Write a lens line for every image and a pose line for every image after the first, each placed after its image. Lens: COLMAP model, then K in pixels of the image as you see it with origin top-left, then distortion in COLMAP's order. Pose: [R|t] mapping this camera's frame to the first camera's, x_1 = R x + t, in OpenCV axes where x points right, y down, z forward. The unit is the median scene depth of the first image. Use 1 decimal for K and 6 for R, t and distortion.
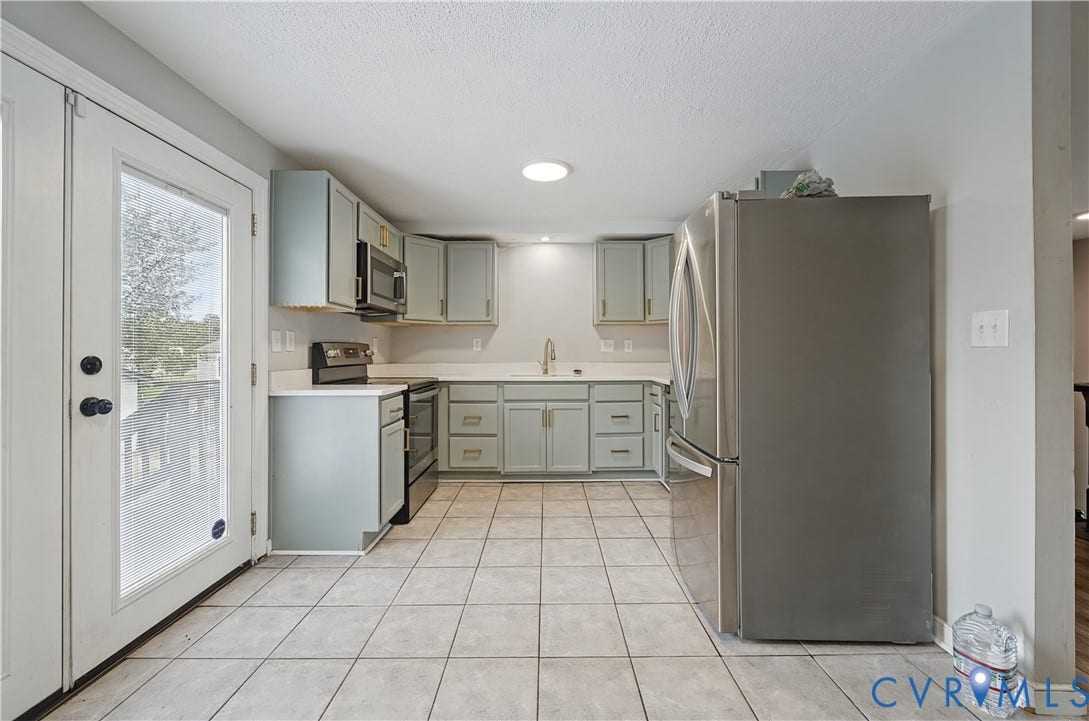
lens RADIAL K [[431.8, 0, 548.9], [0, 431.8, 352.2], [0, 0, 1]] dist [-0.006943, 0.001312]
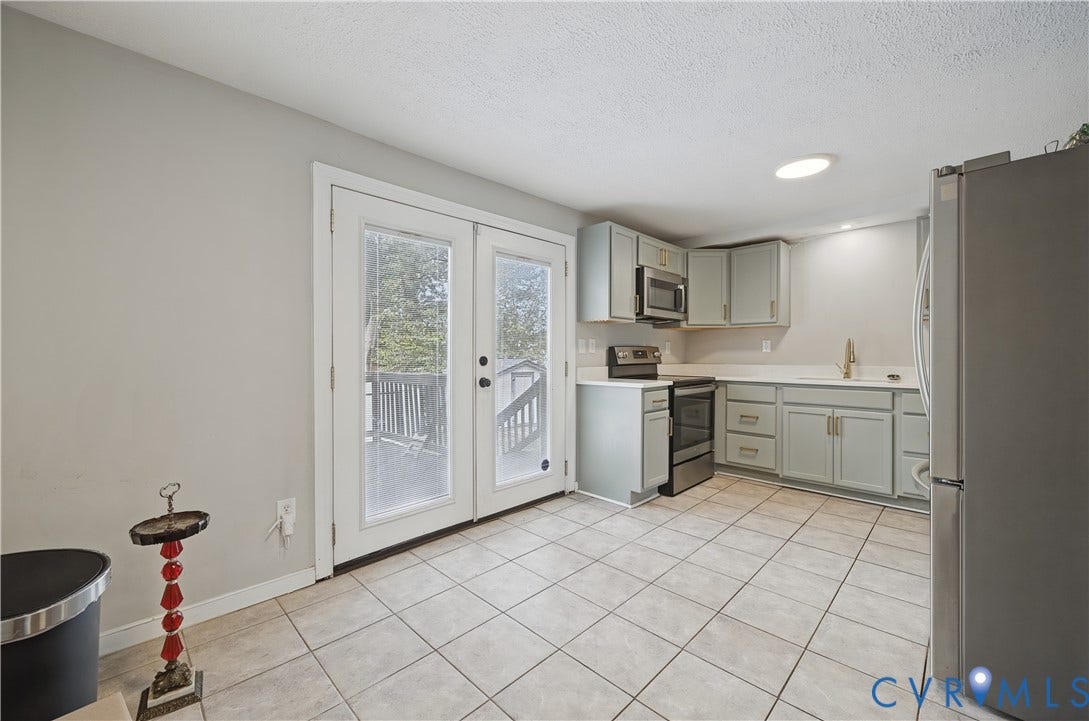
lens RADIAL K [[431.8, 0, 544.3], [0, 431.8, 357.3], [0, 0, 1]] dist [-0.006943, 0.001312]
pose [[0.705775, 0.006642, -0.708404, 0.209282], [0.000738, 0.999949, 0.010112, -0.002364], [0.708435, -0.007659, 0.705734, -0.076215]]
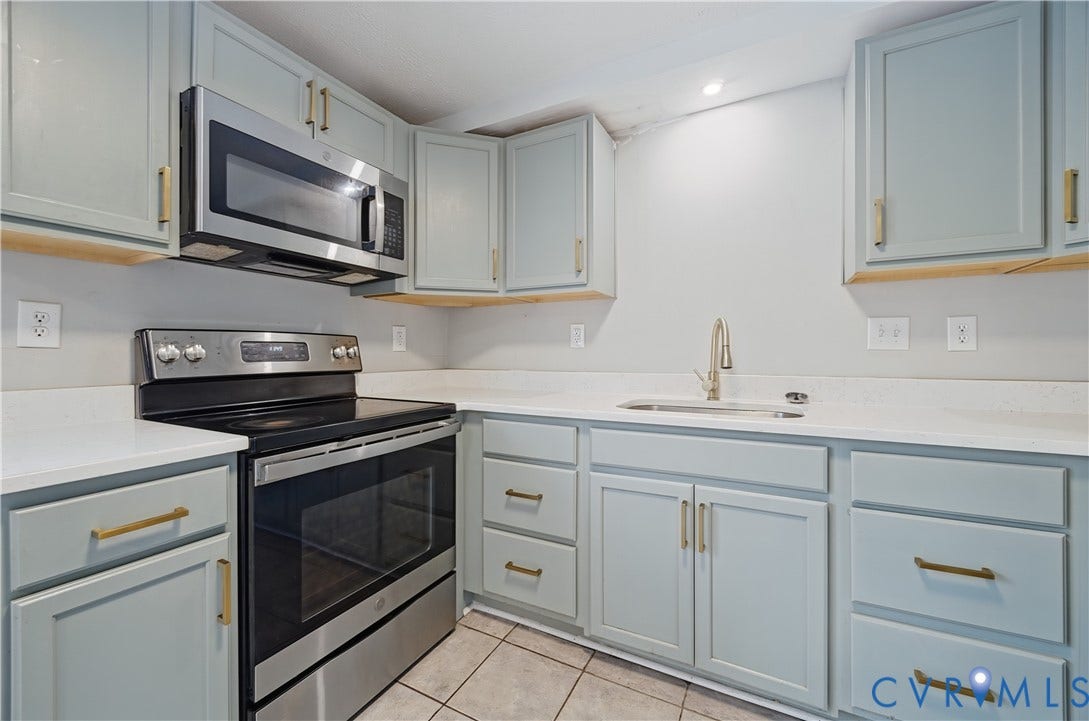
lens RADIAL K [[431.8, 0, 548.6], [0, 431.8, 354.4], [0, 0, 1]] dist [-0.006943, 0.001312]
pose [[0.882957, 0.003928, -0.469438, 0.058081], [-0.000188, 0.999968, 0.008013, 0.000774], [0.469454, -0.006987, 0.882929, 0.618858]]
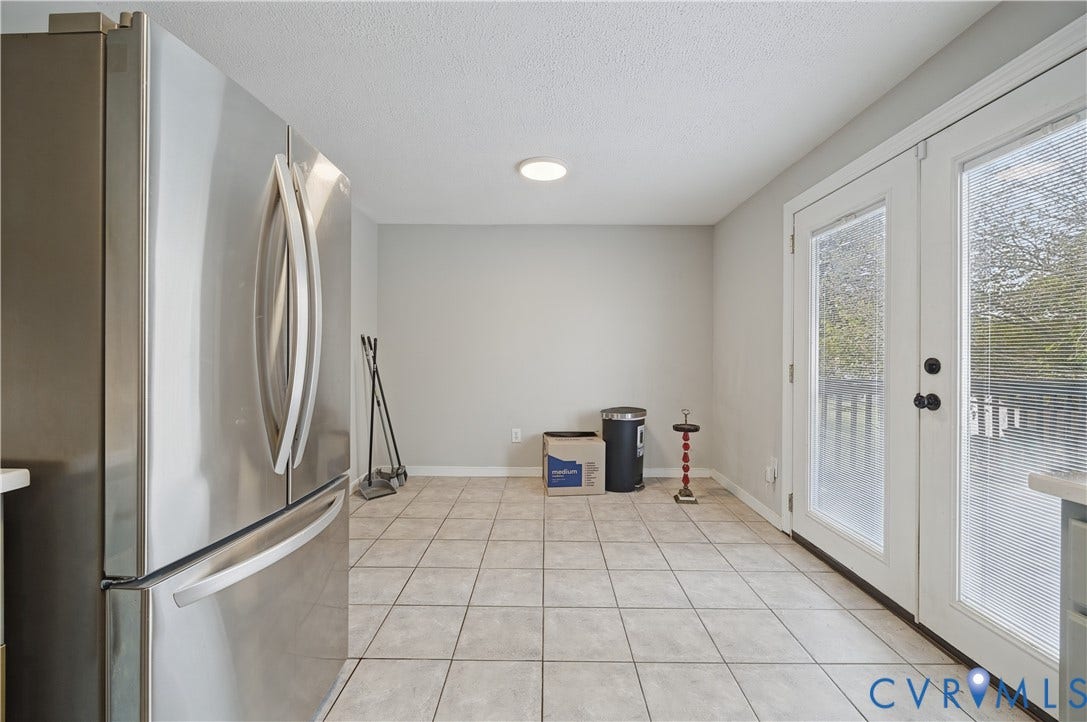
lens RADIAL K [[427.4, 0, 536.8], [0, 427.4, 356.6], [0, 0, 1]] dist [-0.009079, 0.003215]
pose [[-0.999545, -0.000343, 0.030168, -0.017236], [-0.000184, 0.999986, 0.005278, -0.000058], [-0.030170, 0.005270, -0.999531, 0.876278]]
